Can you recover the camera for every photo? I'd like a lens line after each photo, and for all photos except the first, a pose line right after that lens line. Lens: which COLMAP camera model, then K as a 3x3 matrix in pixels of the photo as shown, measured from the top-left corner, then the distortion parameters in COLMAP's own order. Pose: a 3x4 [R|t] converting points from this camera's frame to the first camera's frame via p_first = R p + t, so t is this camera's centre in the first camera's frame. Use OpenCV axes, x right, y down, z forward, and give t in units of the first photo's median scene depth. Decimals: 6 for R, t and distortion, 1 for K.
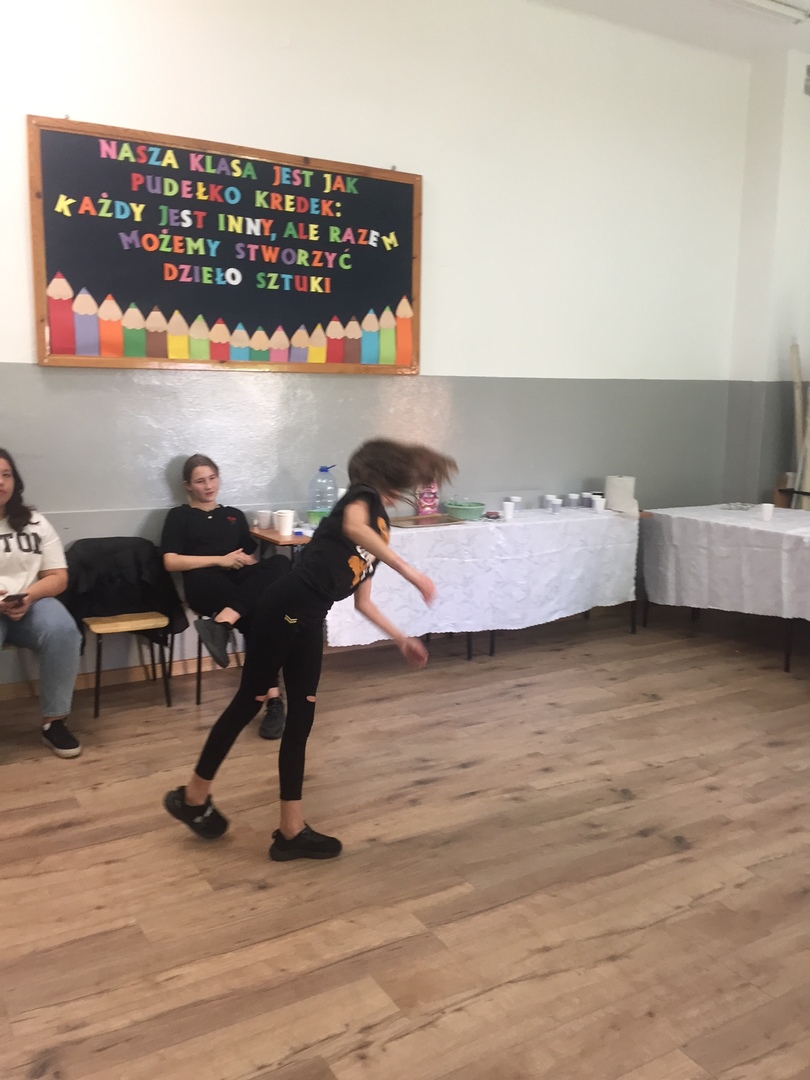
lens RADIAL K [[917.5, 0, 409.6], [0, 917.5, 545.8], [0, 0, 1]] dist [0.058162, -0.060855]
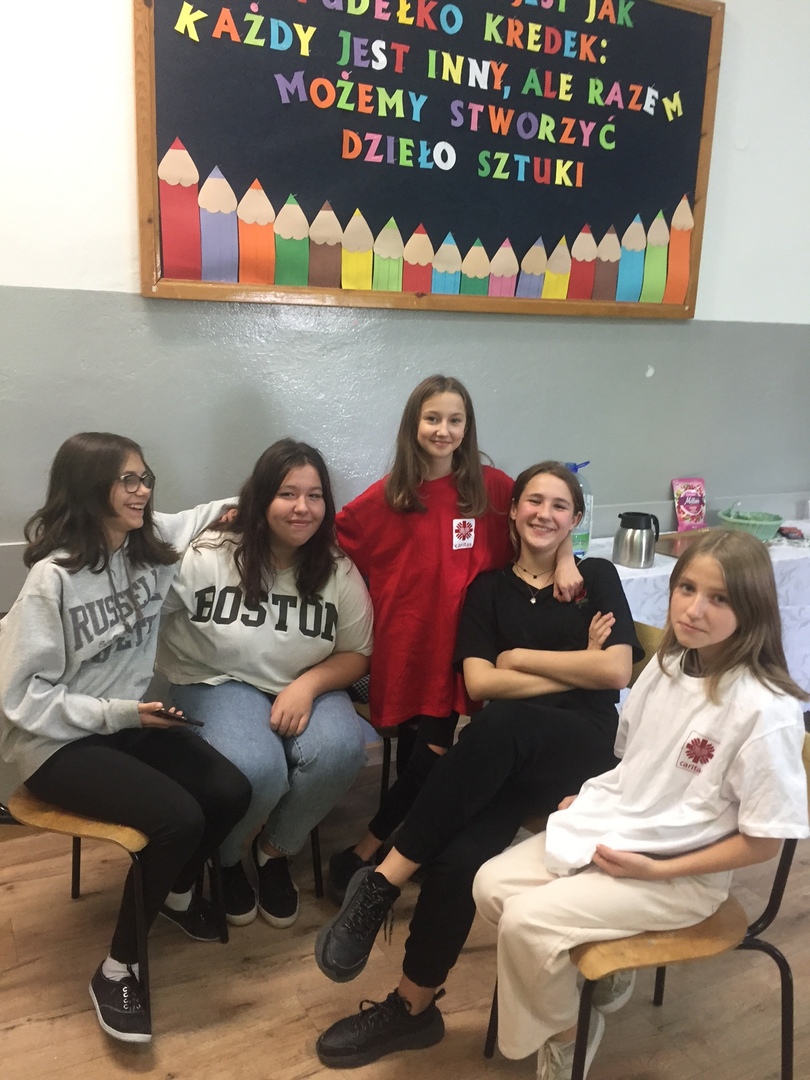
lens RADIAL K [[917.5, 0, 398.8], [0, 917.5, 540.1], [0, 0, 1]] dist [0.058162, -0.060855]
pose [[0.994413, 0.043248, -0.096297, -0.148915], [-0.037303, 0.997335, 0.062700, -0.070927], [0.098752, -0.058758, 0.993376, 0.359459]]
